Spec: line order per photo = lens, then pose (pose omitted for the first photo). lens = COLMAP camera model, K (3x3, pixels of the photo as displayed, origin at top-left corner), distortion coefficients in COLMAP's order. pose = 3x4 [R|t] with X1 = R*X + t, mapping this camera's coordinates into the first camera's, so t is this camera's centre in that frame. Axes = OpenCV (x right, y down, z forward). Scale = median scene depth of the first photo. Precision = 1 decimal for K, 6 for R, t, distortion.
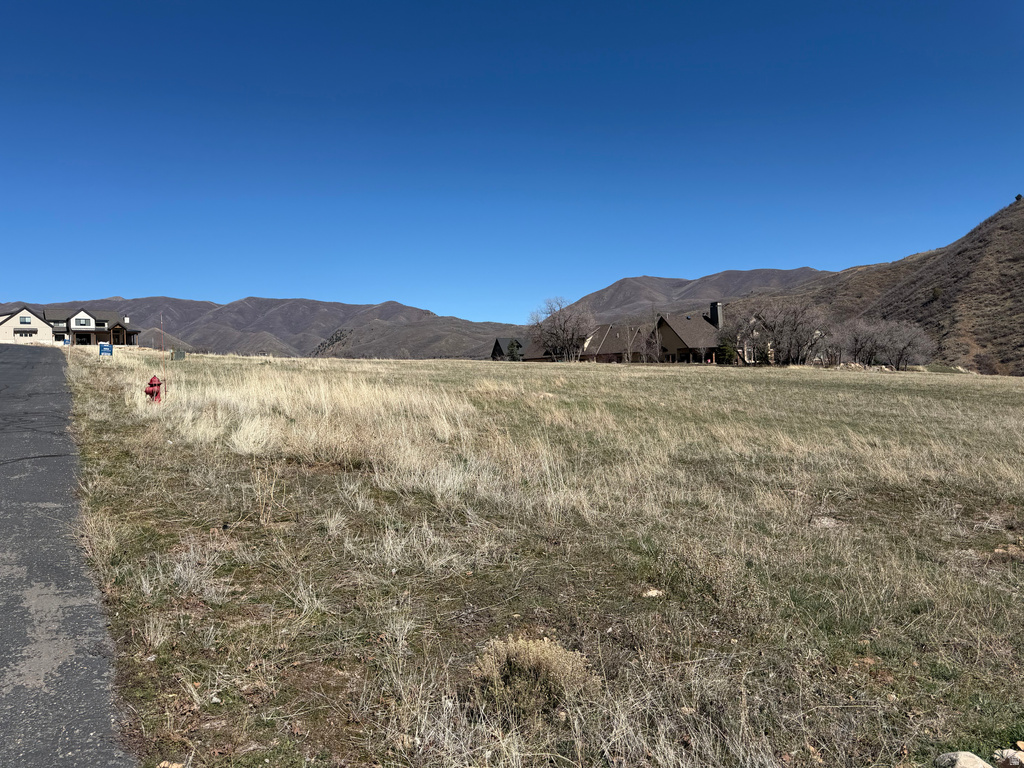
lens RADIAL K [[717.4, 0, 516.7], [0, 717.4, 389.7], [0, 0, 1]] dist [0.080998, -0.107214]
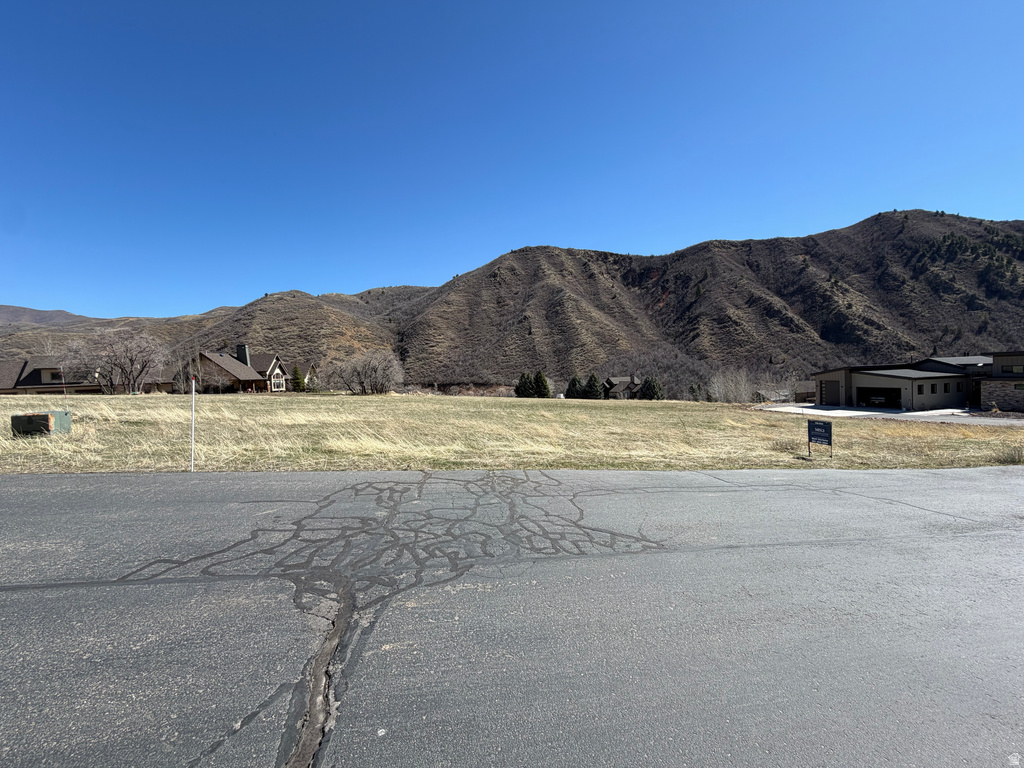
lens RADIAL K [[408.3, 0, 516.5], [0, 408.3, 383.6], [0, 0, 1]] dist [-0.000785, -0.000139]
pose [[0.337896, -0.003408, 0.941177, -0.200601], [0.039236, 0.999175, -0.010469, -0.018902], [-0.940365, 0.040466, 0.337751, 0.226893]]
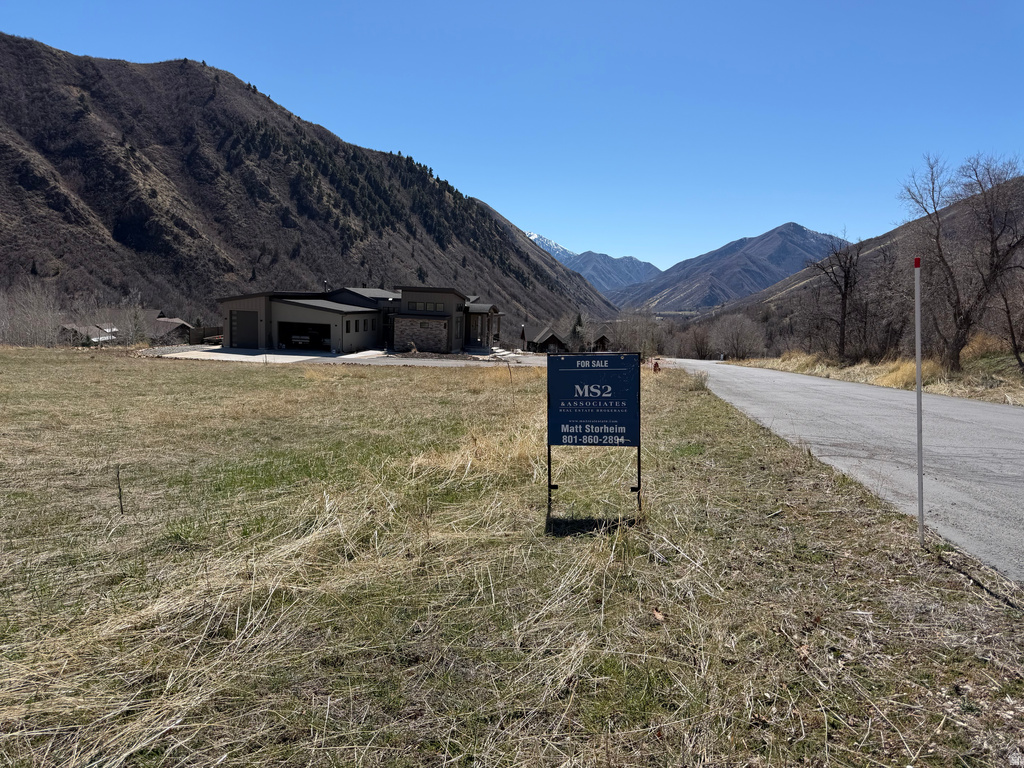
lens RADIAL K [[717.4, 0, 508.8], [0, 717.4, 386.2], [0, 0, 1]] dist [0.080998, -0.107214]
pose [[-0.726029, -0.081828, 0.682778, -0.176736], [-0.005407, 0.993543, 0.113323, -0.019890], [-0.687643, 0.078584, -0.721784, 0.302213]]
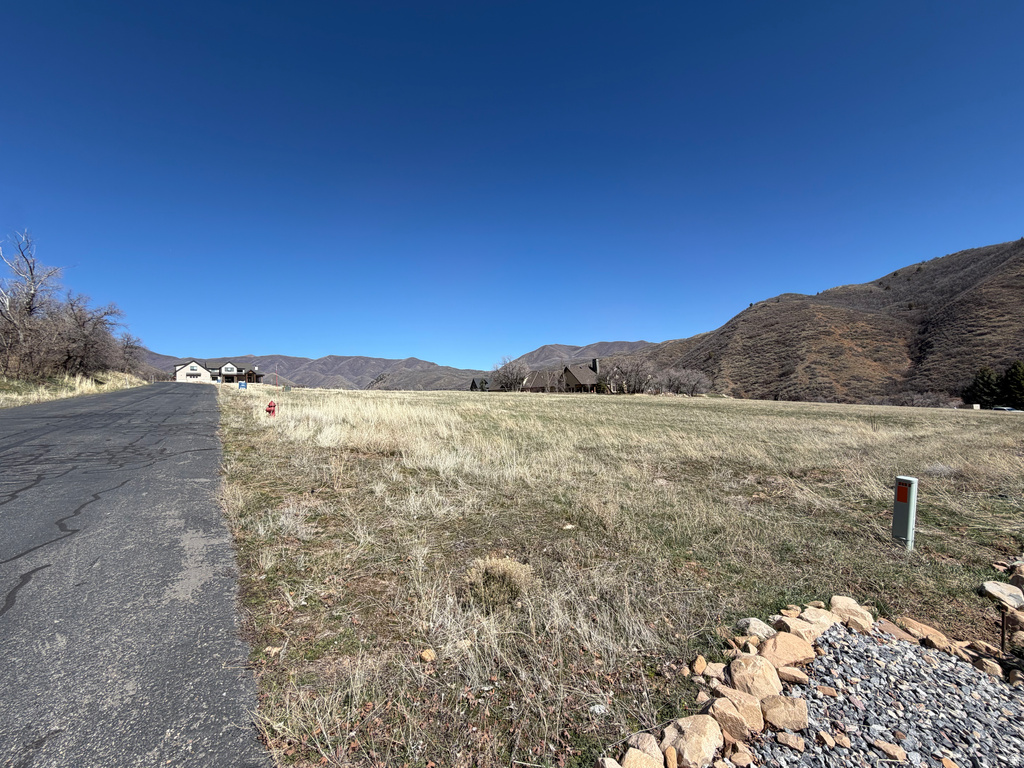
lens RADIAL K [[408.3, 0, 515.1], [0, 408.3, 386.9], [0, 0, 1]] dist [-0.000785, -0.000139]
pose [[0.997225, -0.001005, 0.074439, -0.000798], [0.004826, 0.998678, -0.051176, -0.000056], [-0.074290, 0.051394, 0.995912, 0.002206]]
